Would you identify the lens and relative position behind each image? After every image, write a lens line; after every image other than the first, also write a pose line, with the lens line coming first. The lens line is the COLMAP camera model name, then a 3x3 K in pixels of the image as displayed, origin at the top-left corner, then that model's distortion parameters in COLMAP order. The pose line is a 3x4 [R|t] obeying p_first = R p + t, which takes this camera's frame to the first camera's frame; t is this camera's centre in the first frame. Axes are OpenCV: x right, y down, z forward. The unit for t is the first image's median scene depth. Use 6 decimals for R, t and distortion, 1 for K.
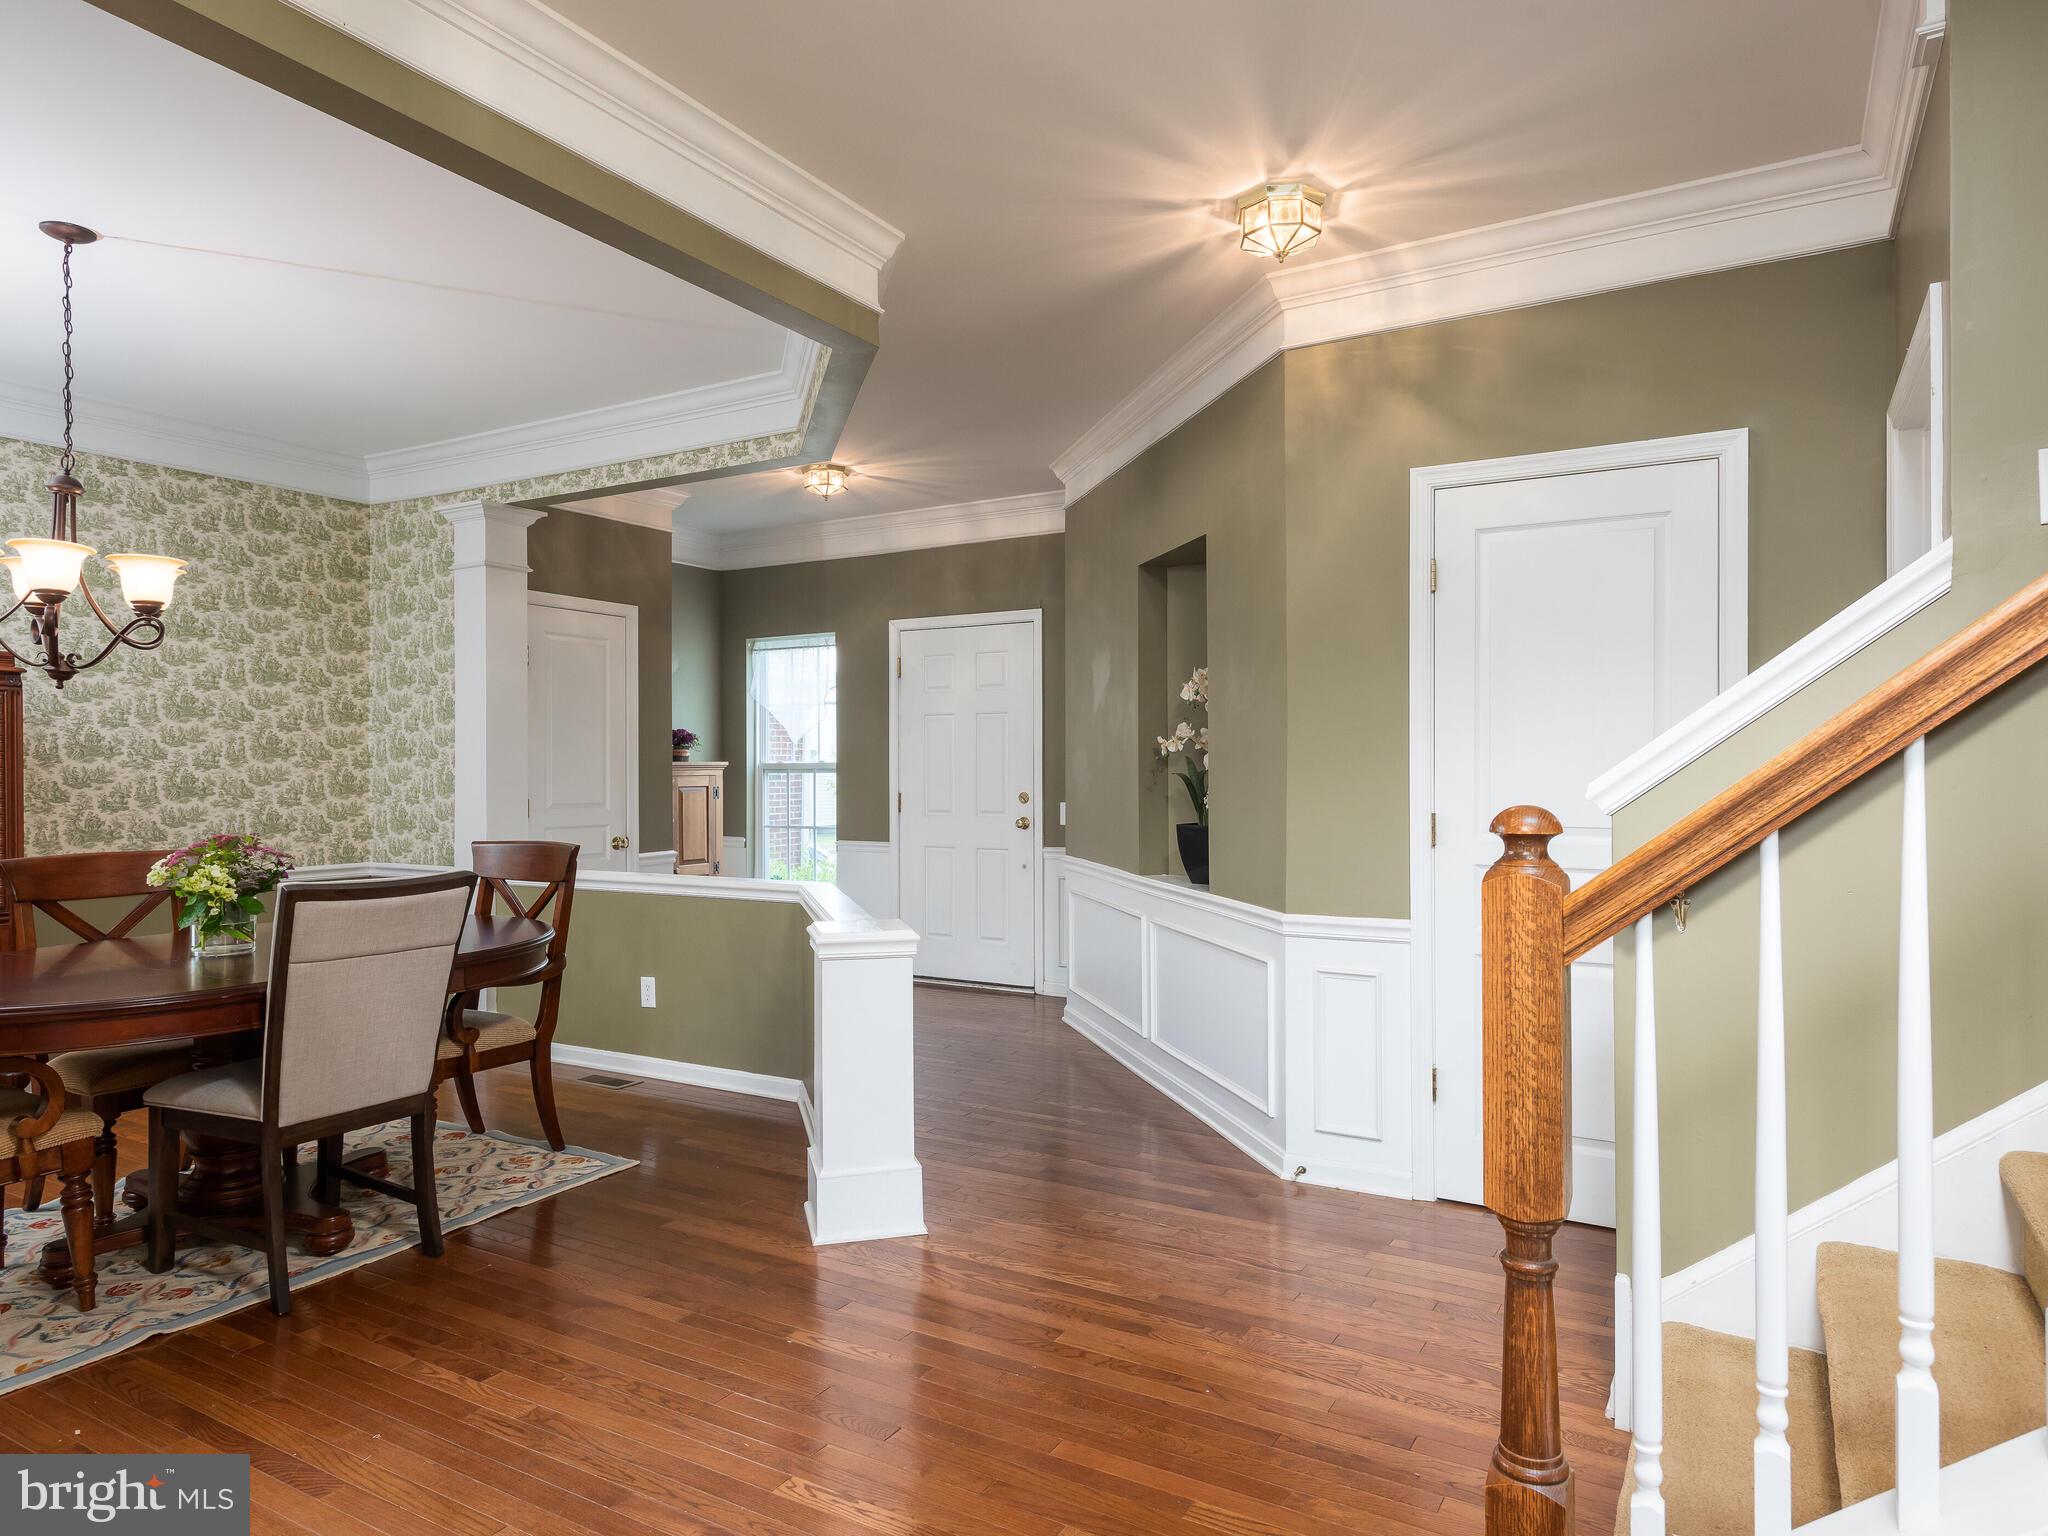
lens RADIAL K [[1260.2, 0, 1023.9], [0, 1260.2, 767.2], [0, 0, 1]] dist [0.017668, -0.008771]
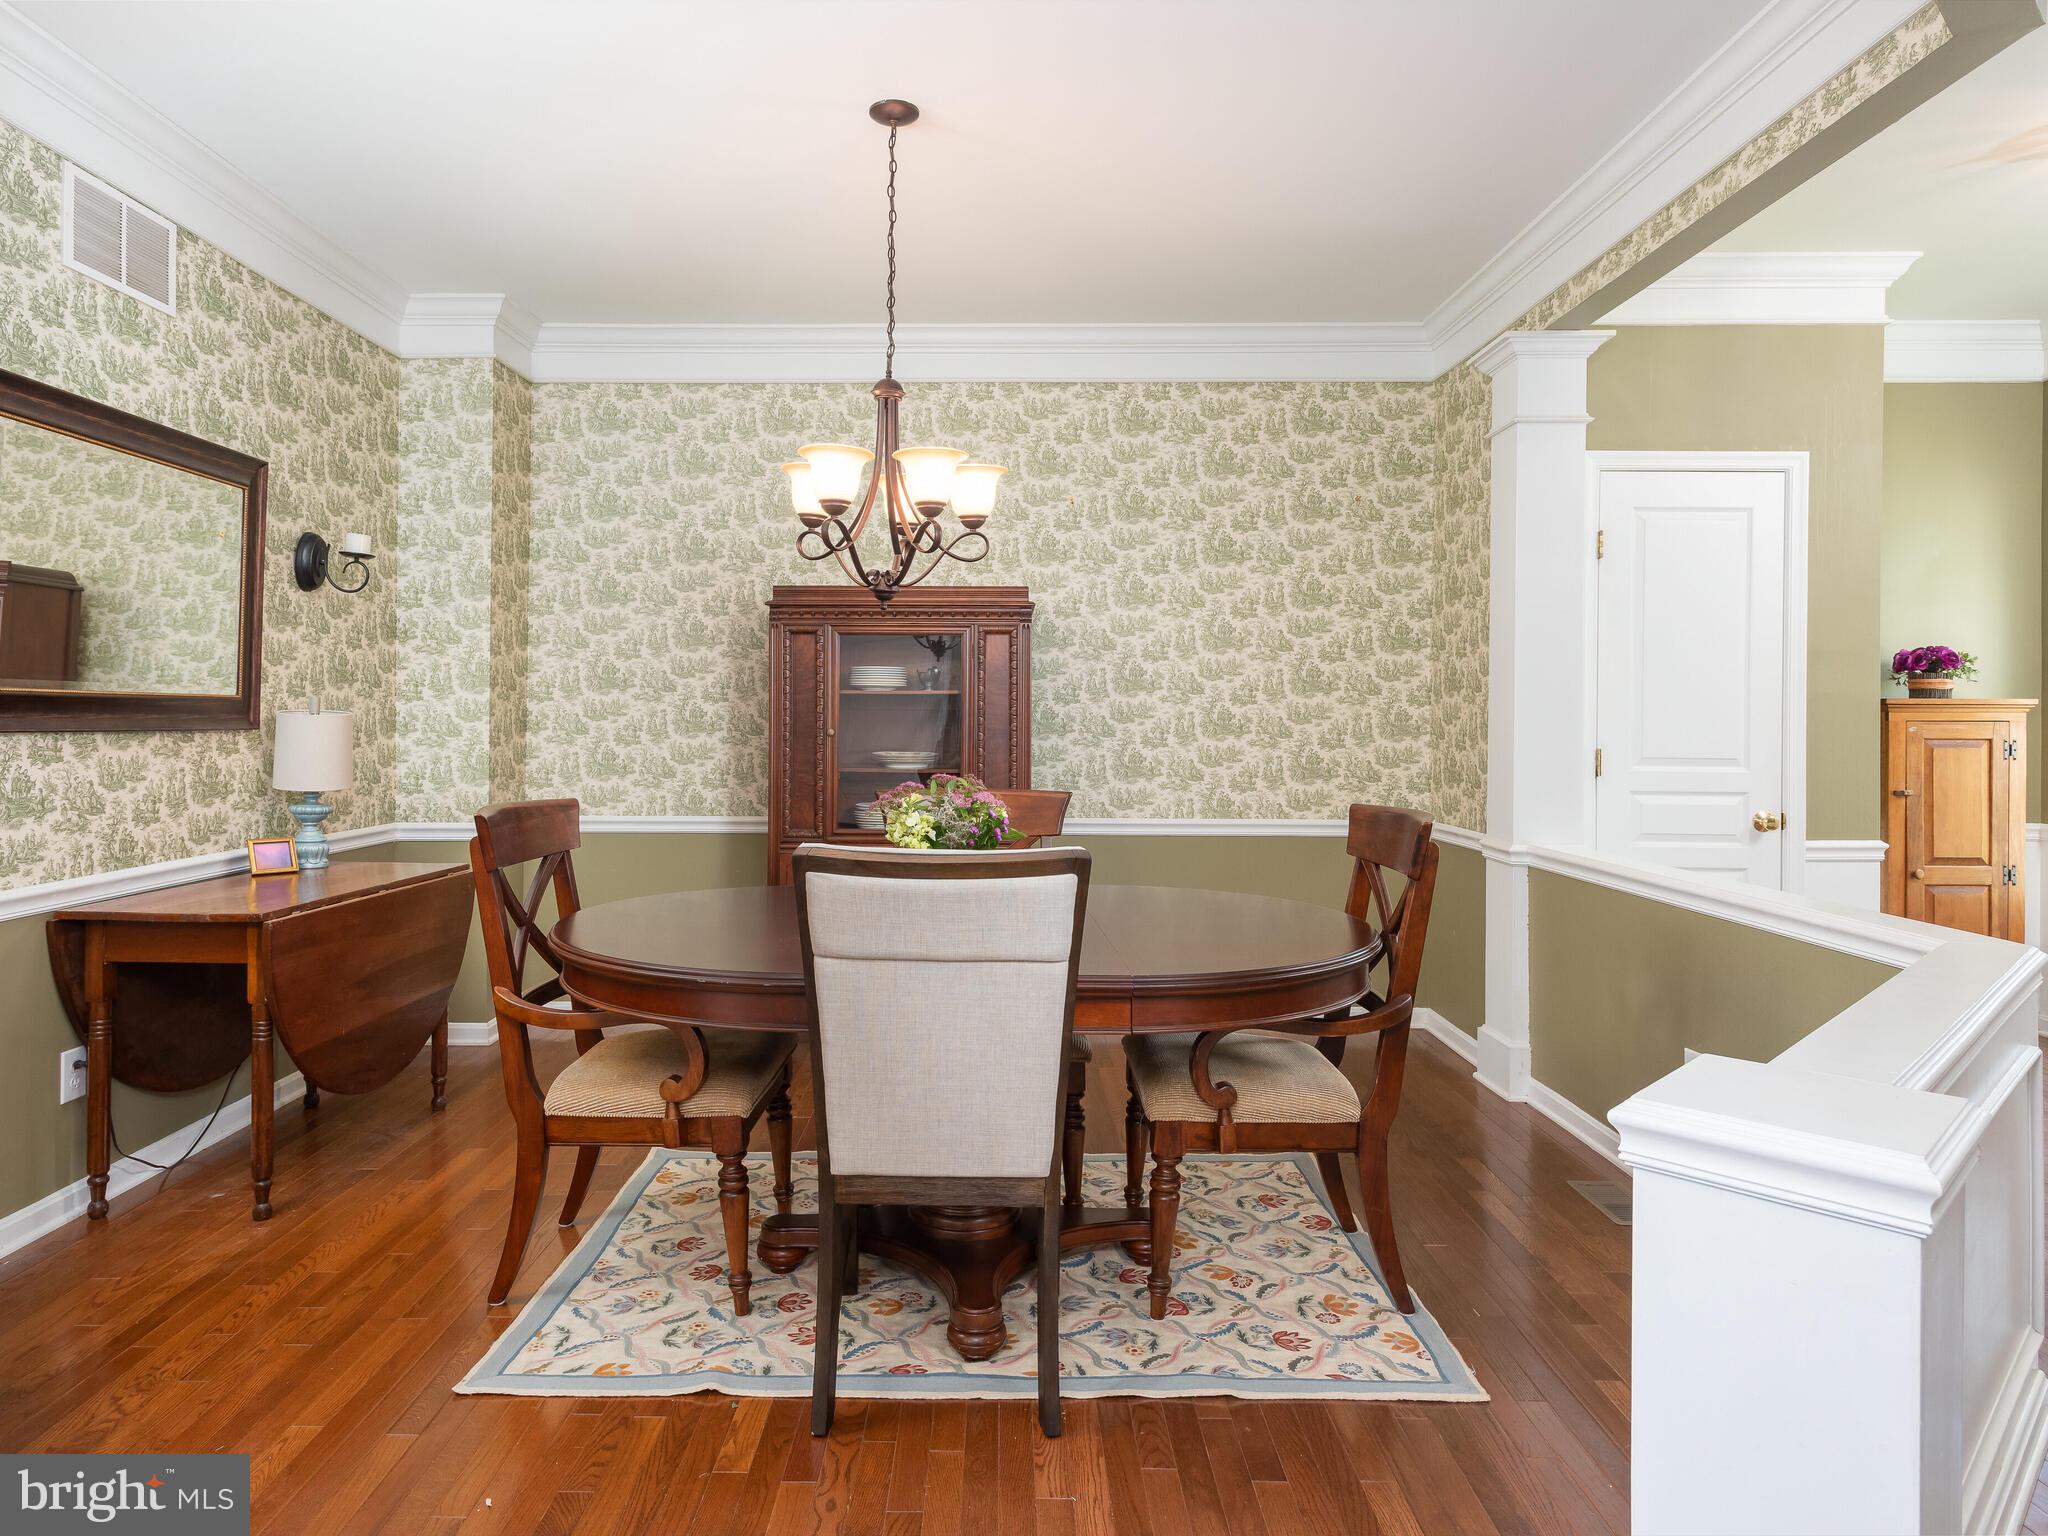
lens RADIAL K [[1260.2, 0, 976.9], [0, 1260.2, 715.6], [0, 0, 1]] dist [0.017668, -0.008771]
pose [[0.501232, 0.005853, -0.865293, 0.057699], [-0.007560, 0.999969, 0.002385, 0.010857], [0.865280, 0.005346, 0.501260, 0.469971]]
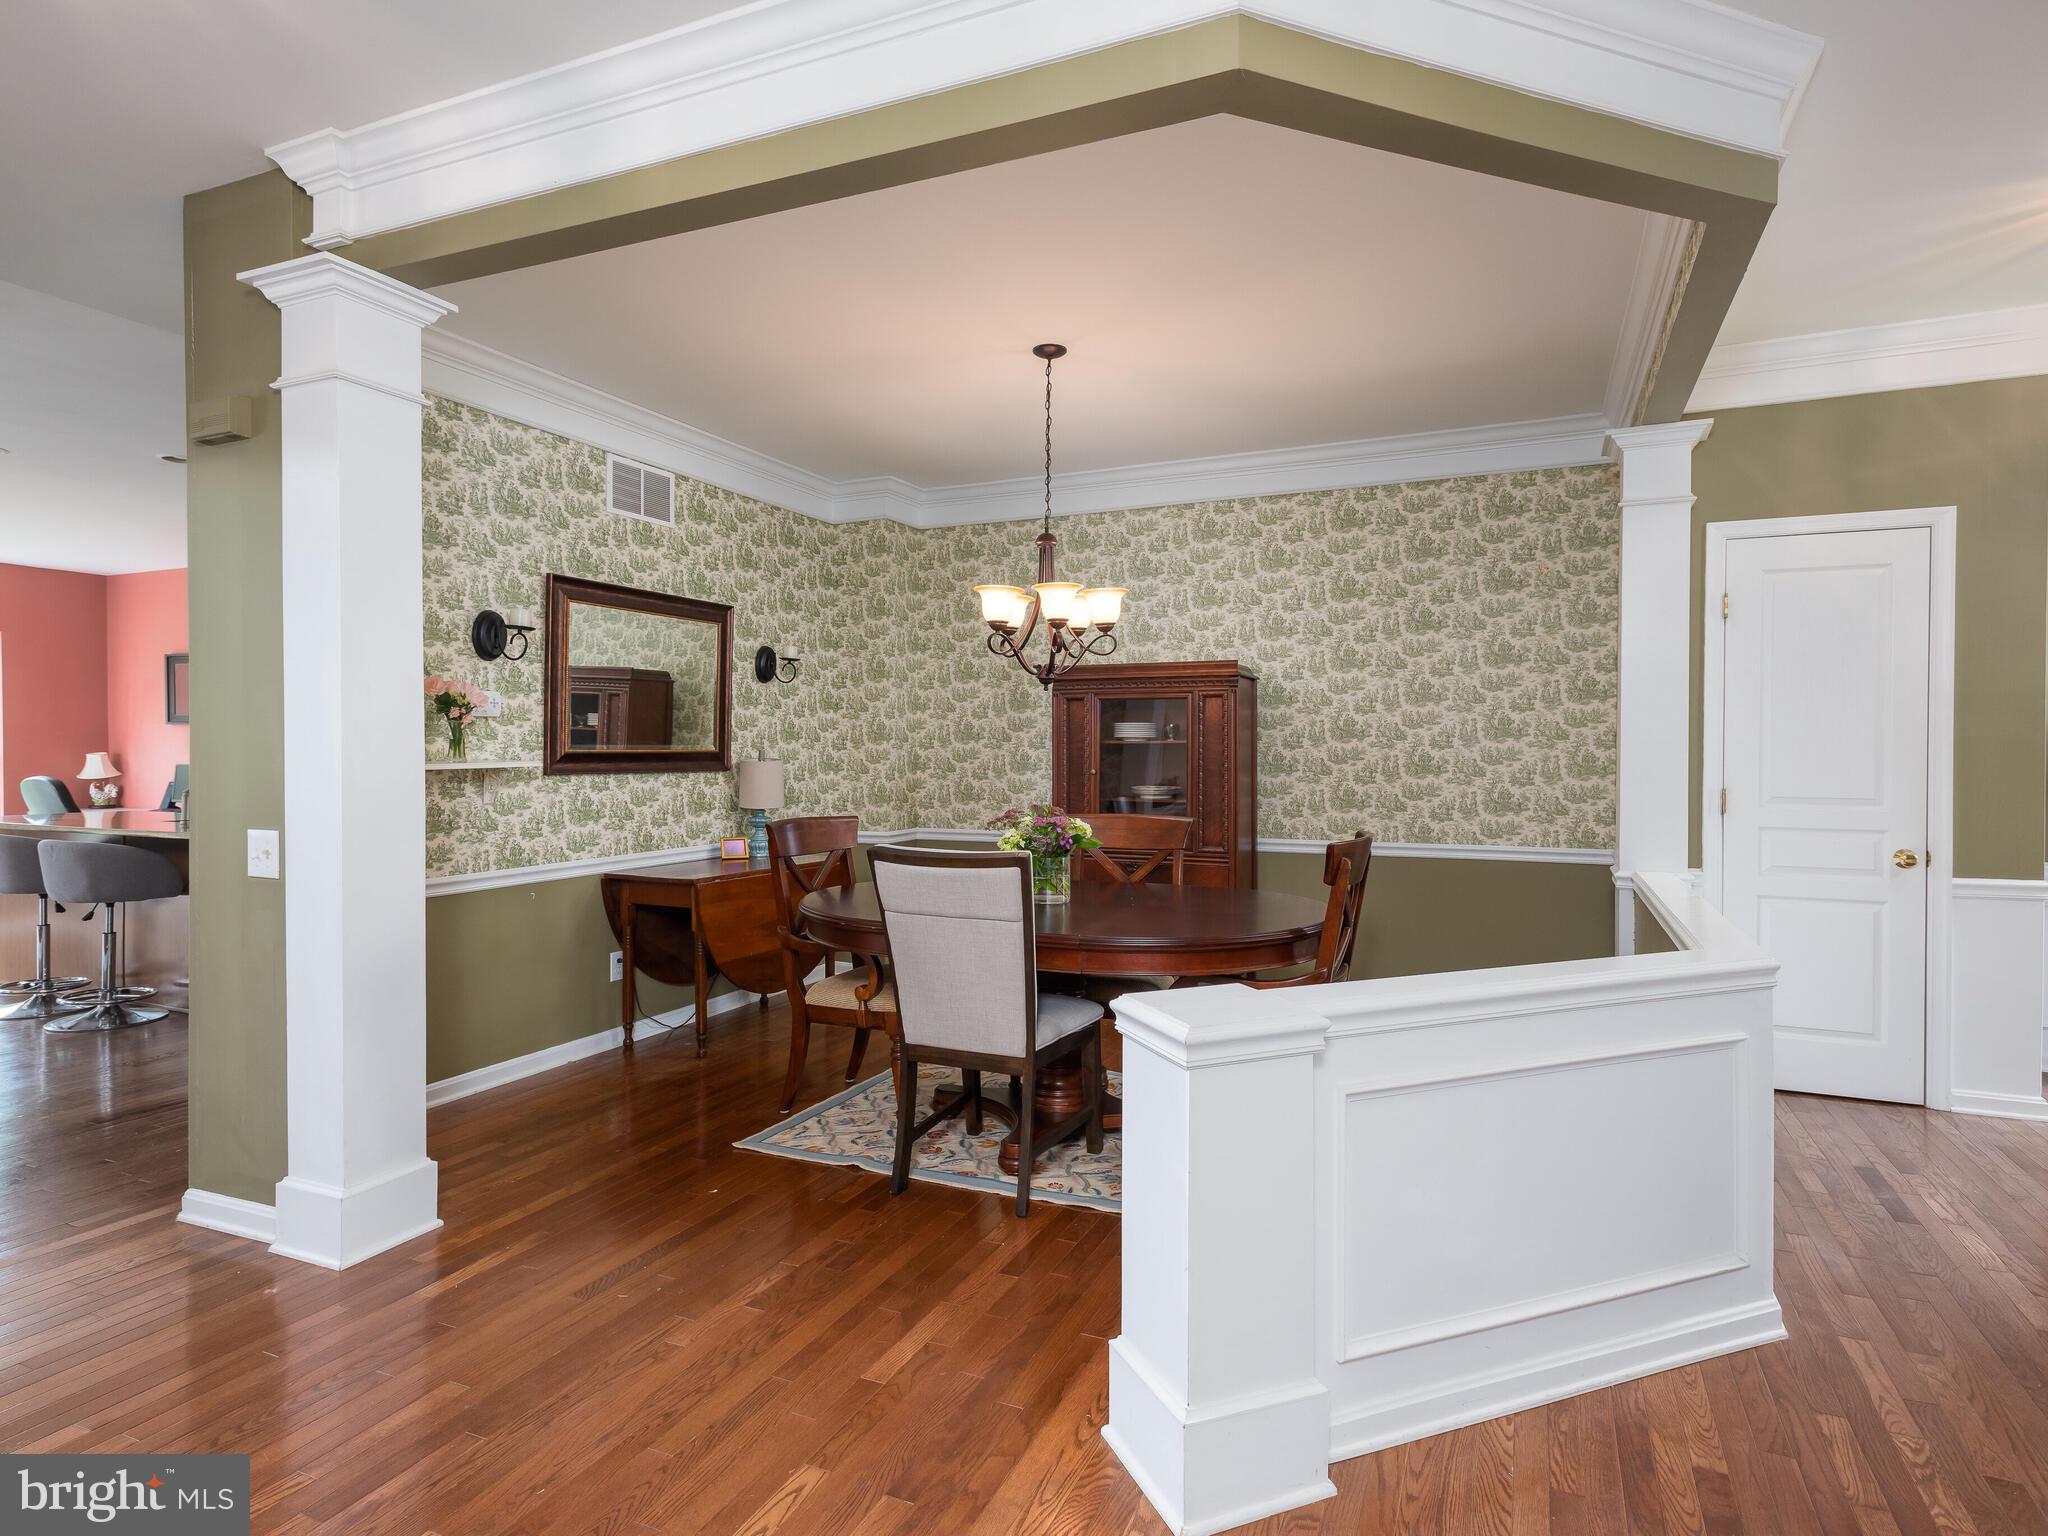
lens RADIAL K [[1105.2, 0, 1027.5], [0, 1105.2, 750.6], [0, 0, 1]] dist [0.017530, -0.001920]
pose [[0.121114, 0.005990, -0.992621, 0.327921], [0.000053, 0.999982, 0.006041, -0.003384], [0.992639, -0.000784, 0.121112, 0.658820]]
